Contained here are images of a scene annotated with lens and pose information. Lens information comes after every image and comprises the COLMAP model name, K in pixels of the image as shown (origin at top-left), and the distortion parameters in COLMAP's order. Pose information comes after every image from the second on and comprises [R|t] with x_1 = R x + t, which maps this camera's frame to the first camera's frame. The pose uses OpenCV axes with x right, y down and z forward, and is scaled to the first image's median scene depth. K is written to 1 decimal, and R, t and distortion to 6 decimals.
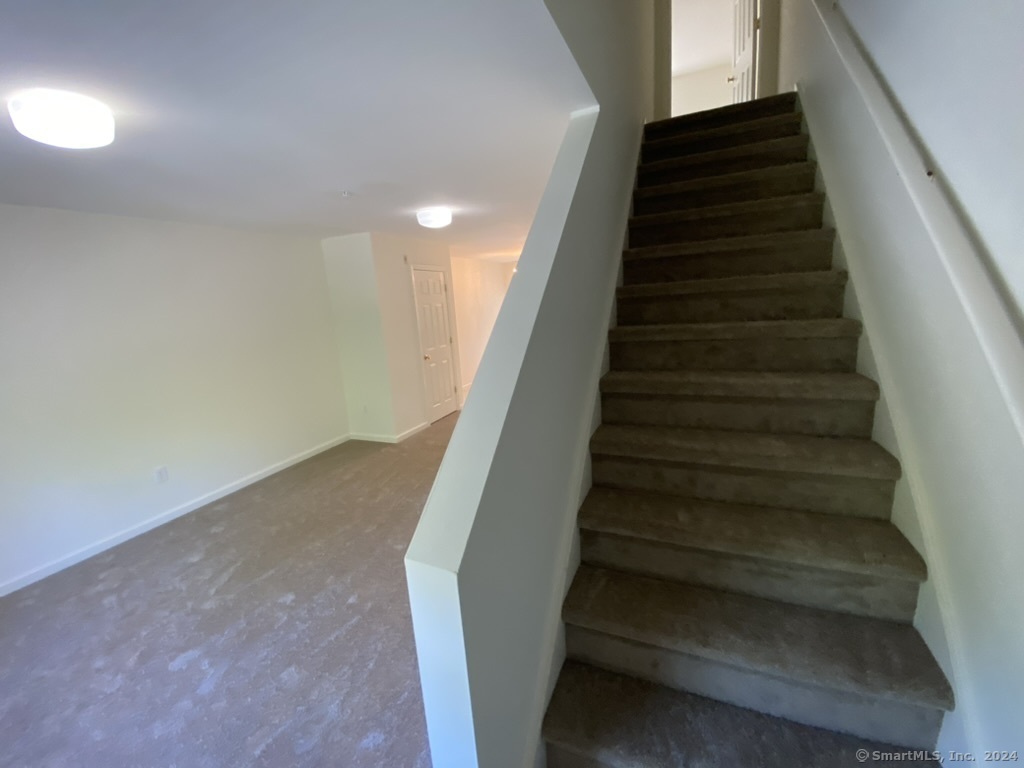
lens RADIAL K [[413.6, 0, 512.0], [0, 413.6, 384.0], [0, 0, 1]] dist [0.034980, -0.028089]
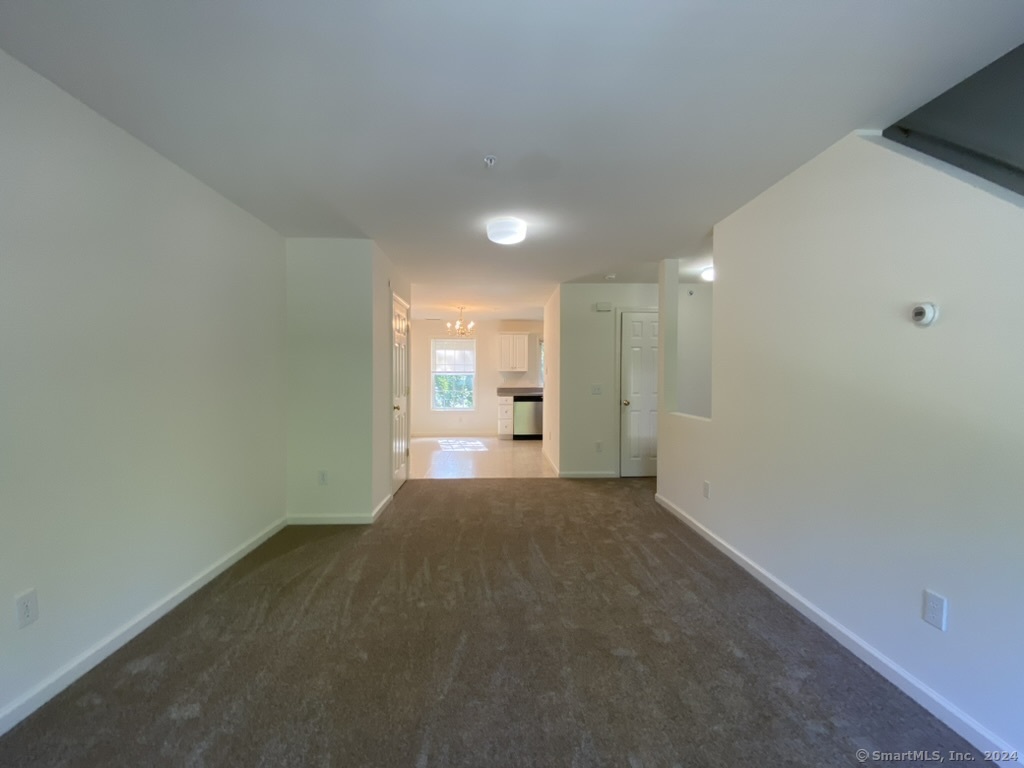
lens RADIAL K [[413.6, 0, 512.0], [0, 413.6, 384.0], [0, 0, 1]] dist [0.034980, -0.028089]
pose [[0.887365, 0.069010, 0.455874, -0.409486], [0.020957, 0.981677, -0.189398, 0.047848], [-0.460591, 0.177619, 0.869659, 0.223883]]
